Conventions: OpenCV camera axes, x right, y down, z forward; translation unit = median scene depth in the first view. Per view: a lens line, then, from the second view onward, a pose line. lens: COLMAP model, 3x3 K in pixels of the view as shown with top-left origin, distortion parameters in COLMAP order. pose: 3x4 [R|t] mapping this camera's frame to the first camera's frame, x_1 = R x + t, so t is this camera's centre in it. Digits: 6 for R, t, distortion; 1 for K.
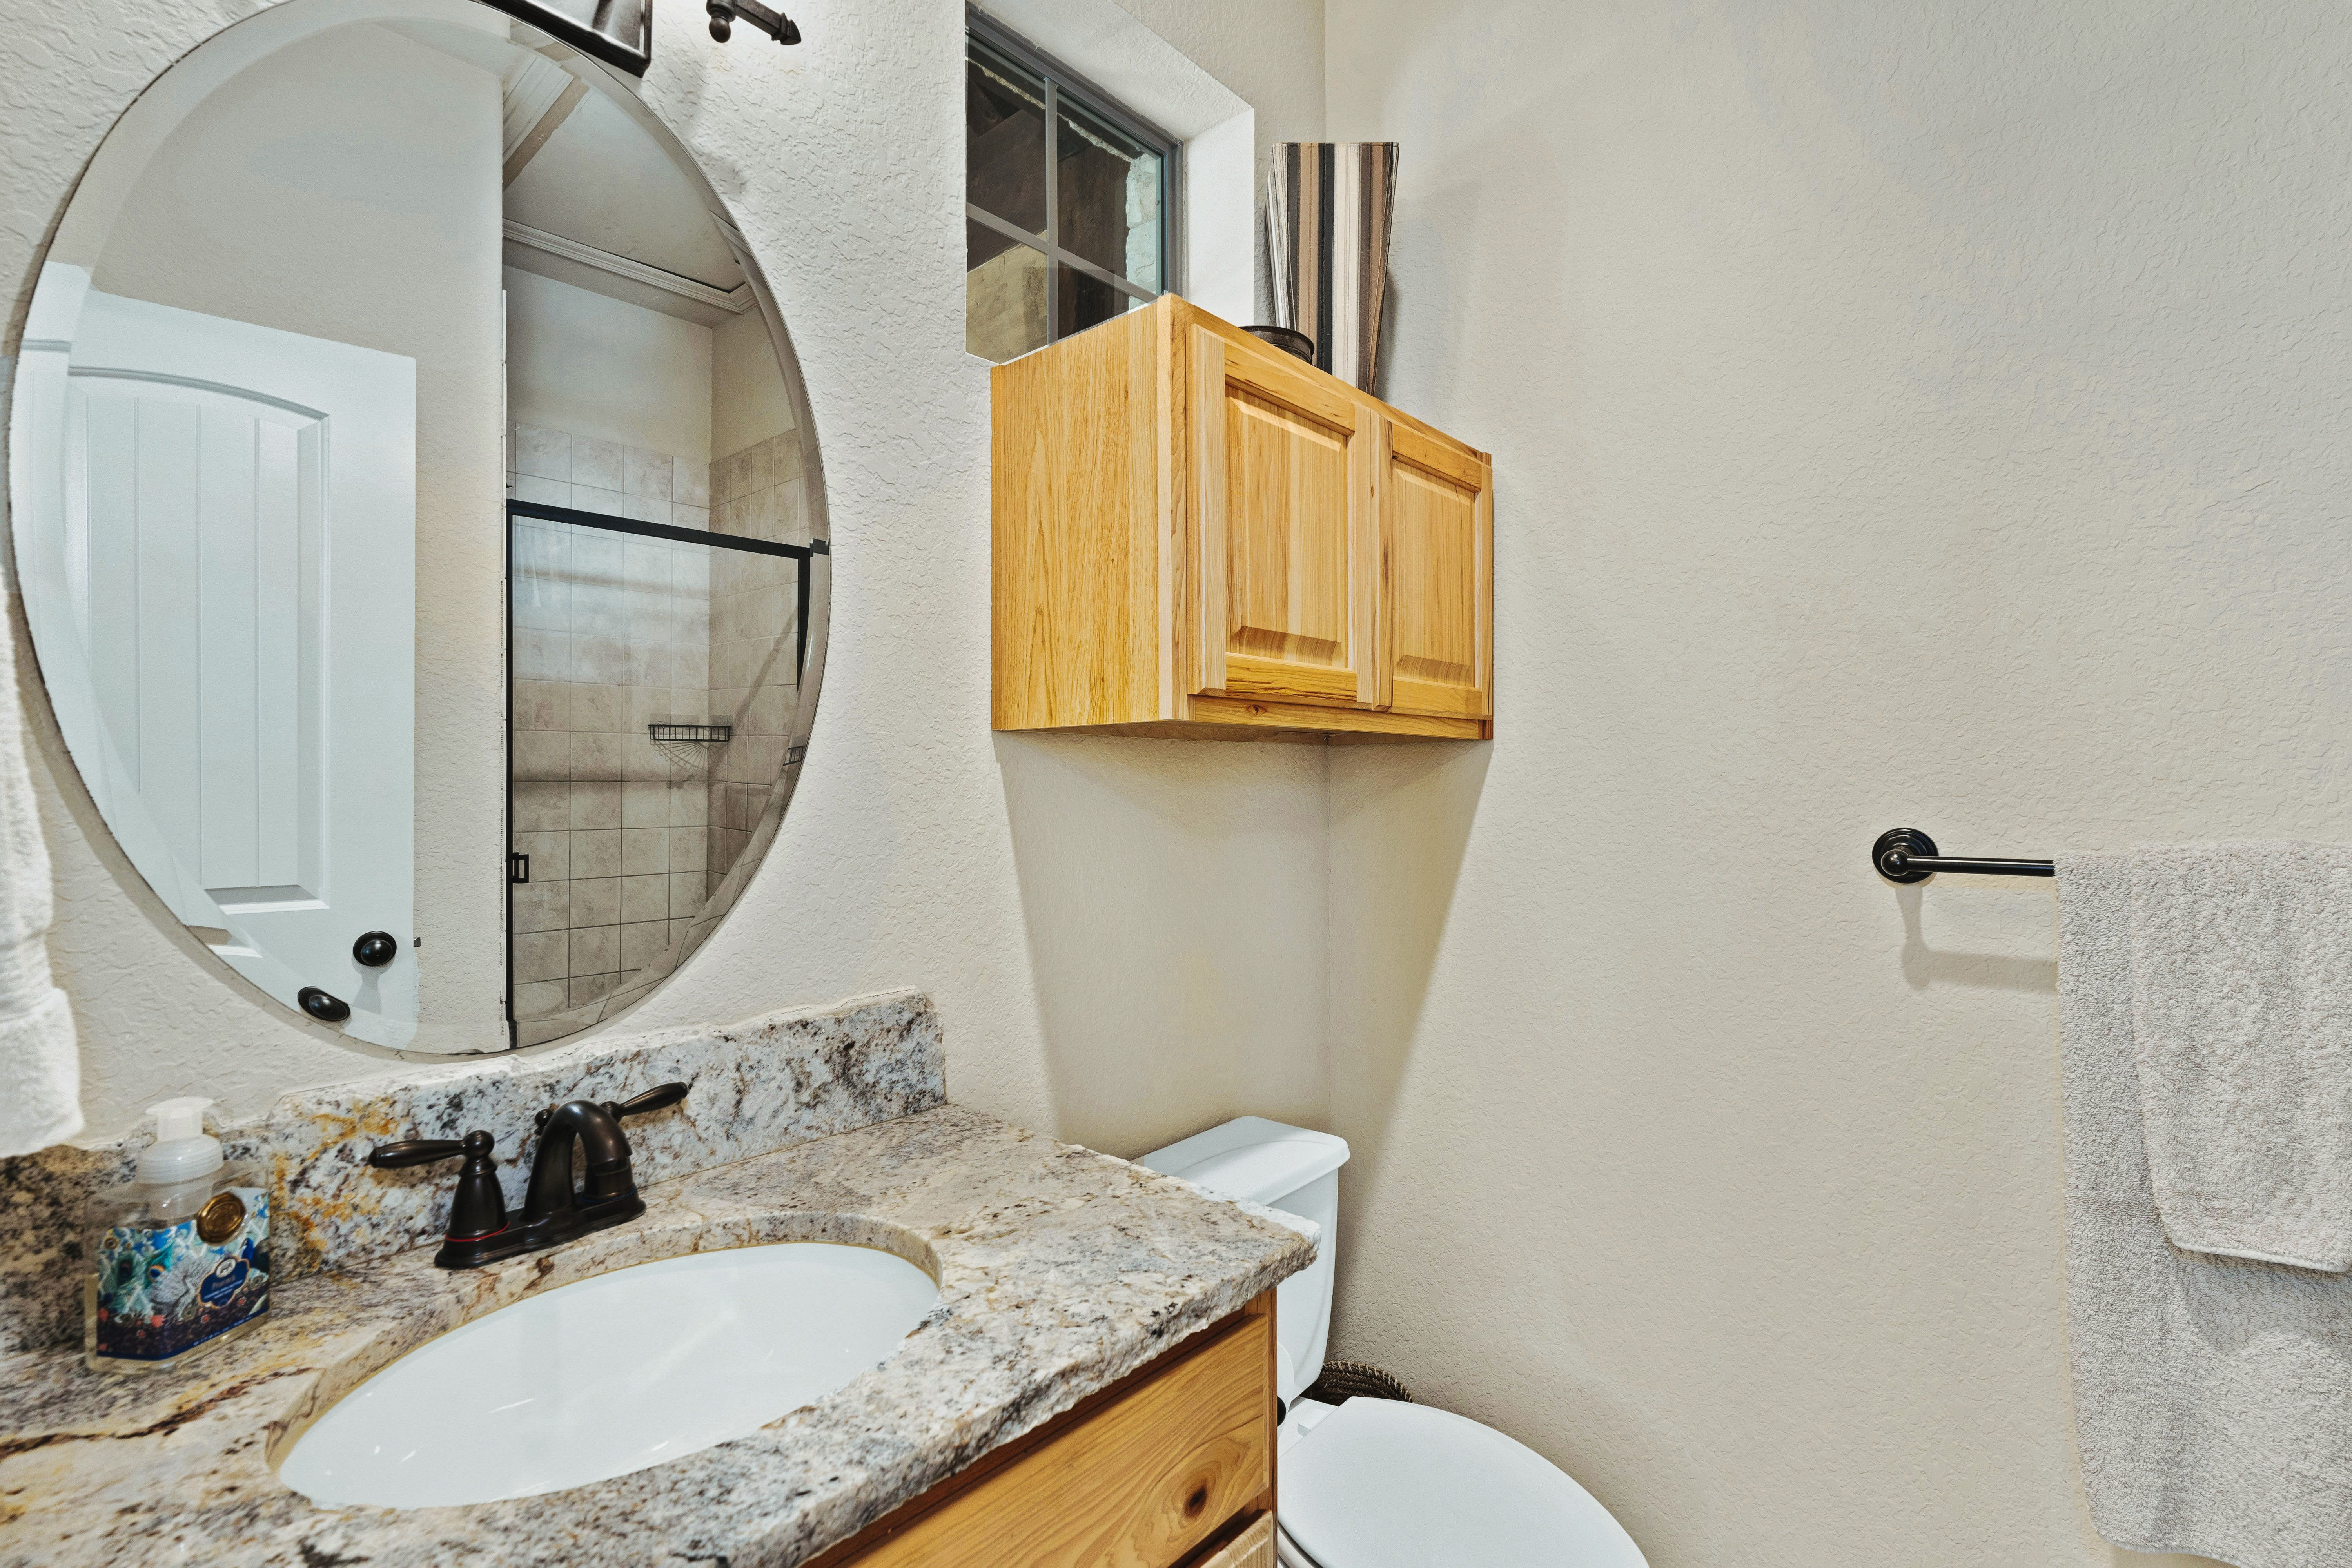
lens RADIAL K [[1063.2, 0, 1176.6], [0, 1063.2, 788.2], [0, 0, 1]] dist [-0.004149, 0.000678]
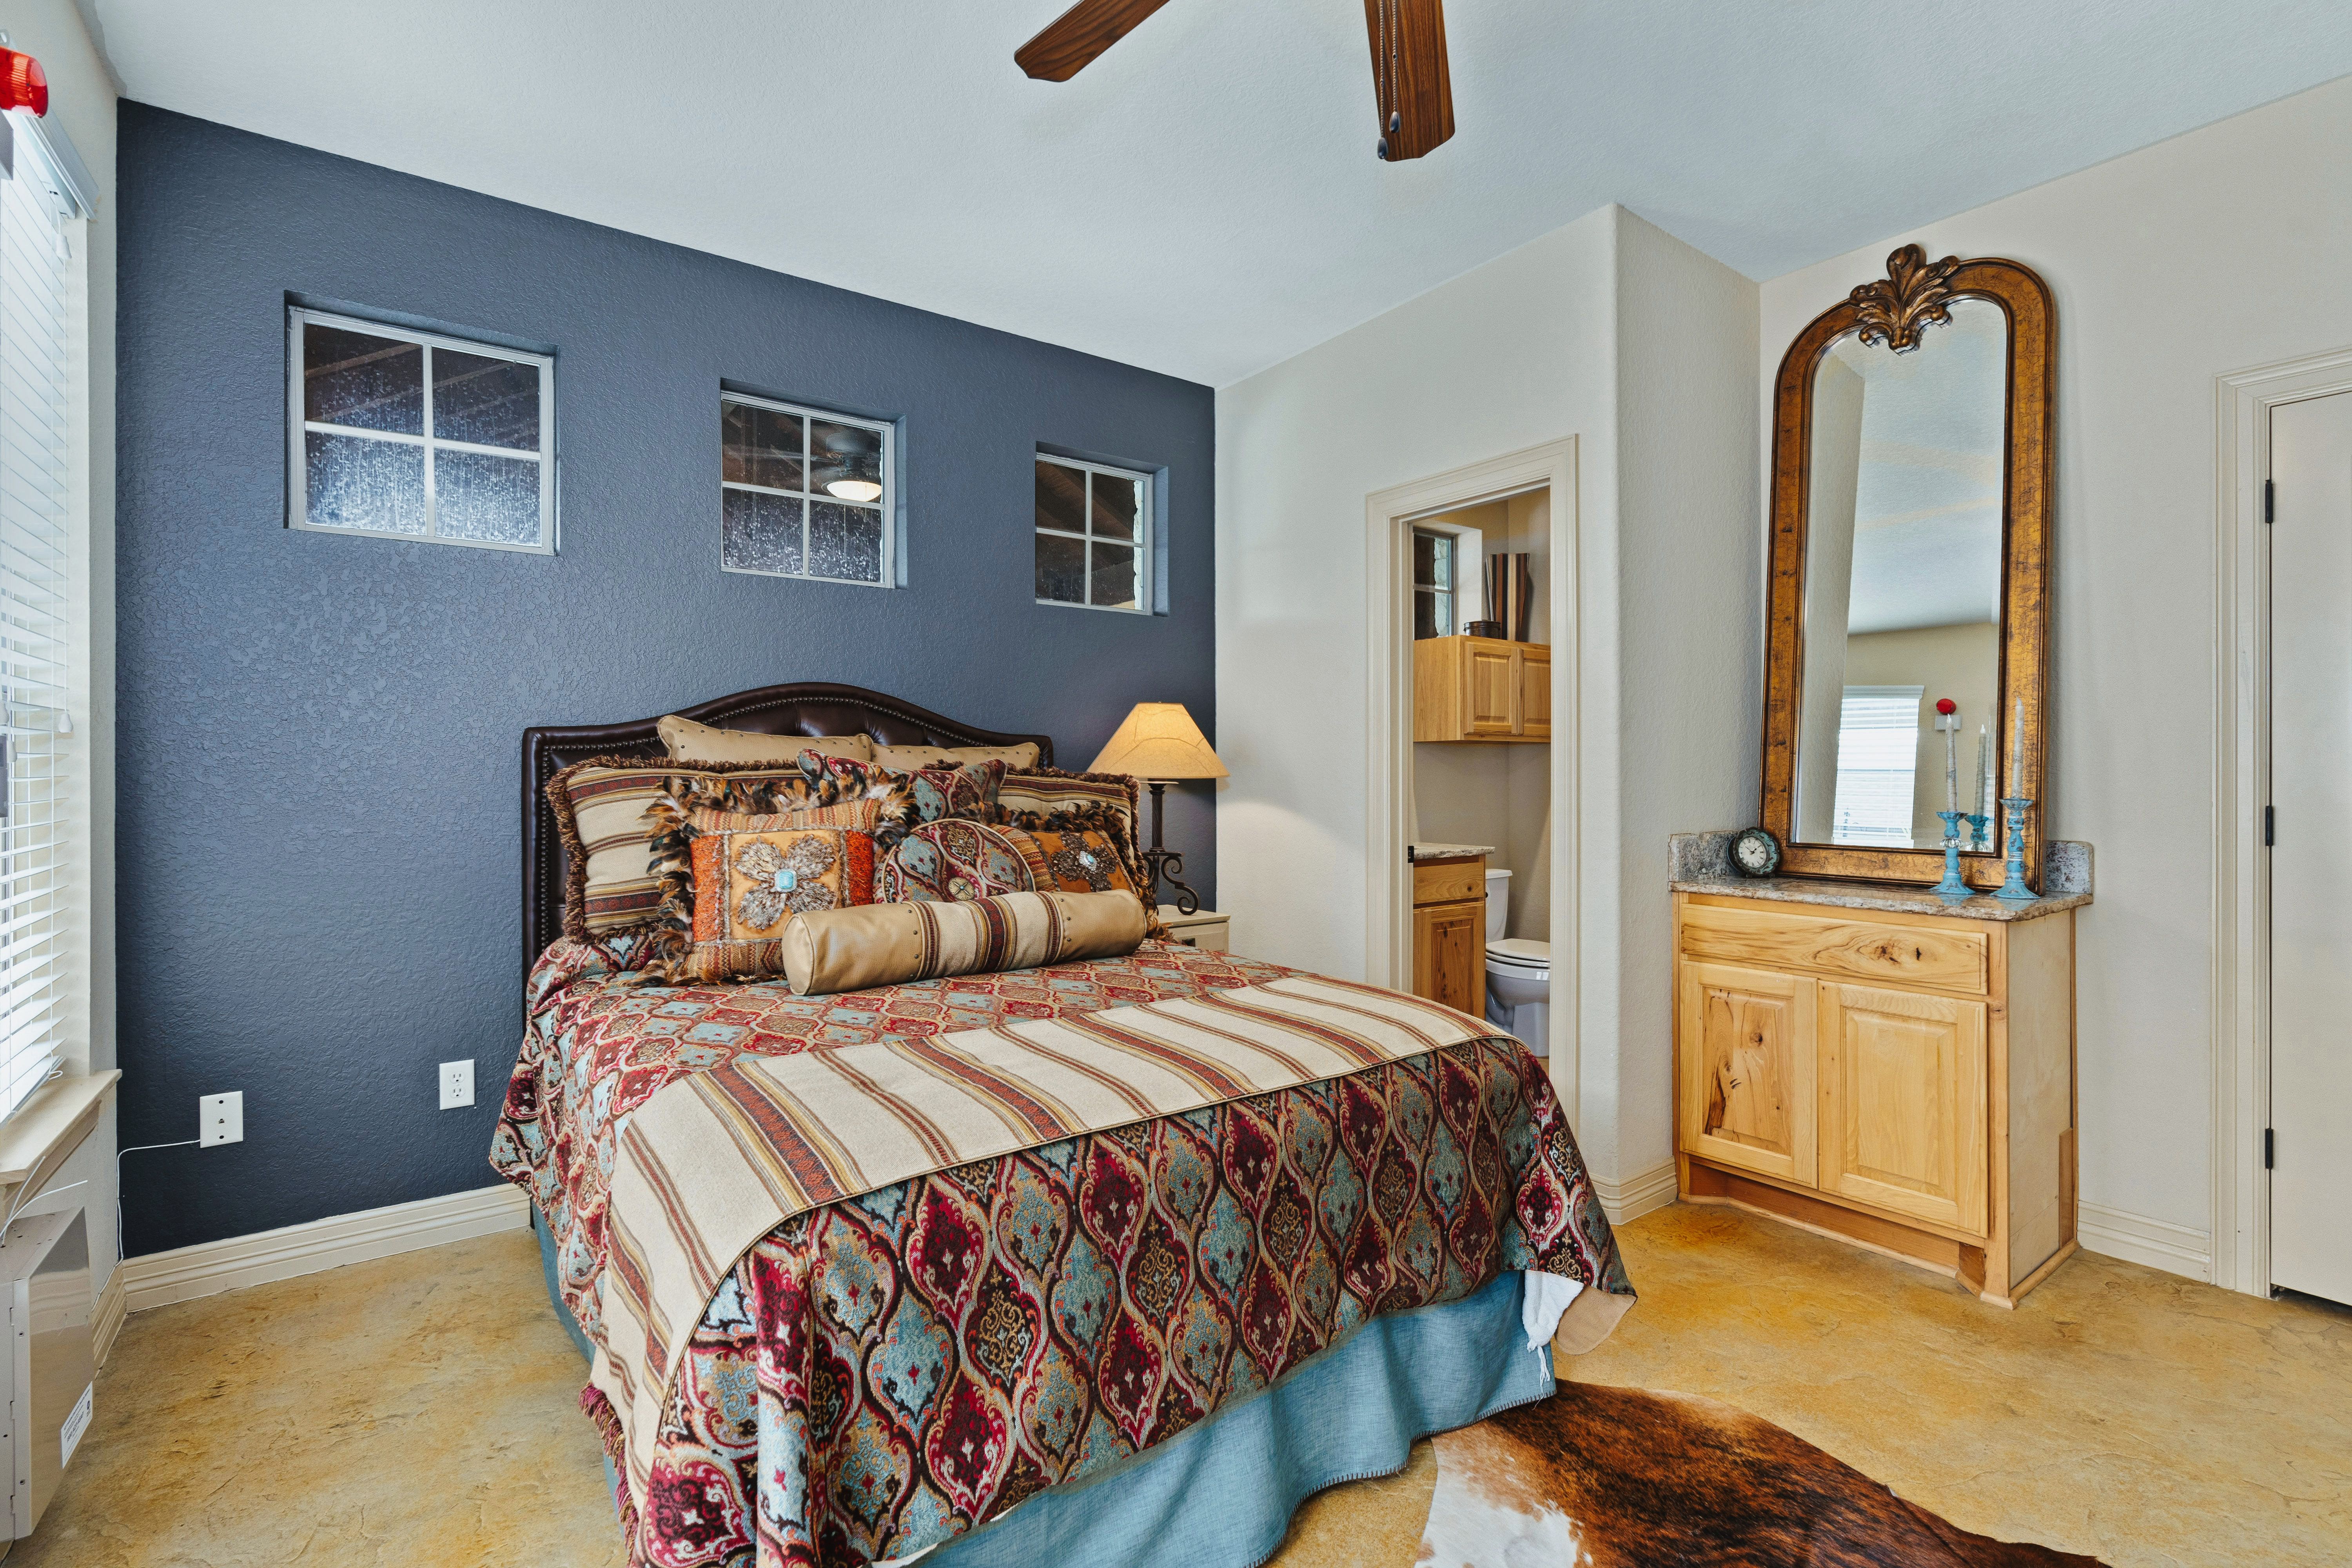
lens RADIAL K [[1063.2, 0, 1182.3], [0, 1063.2, 775.5], [0, 0, 1]] dist [-0.004149, 0.000678]
pose [[0.979604, 0.002902, -0.200917, -0.213995], [-0.002071, 0.999988, 0.004343, 0.051297], [0.200927, -0.003838, 0.979599, -2.993535]]
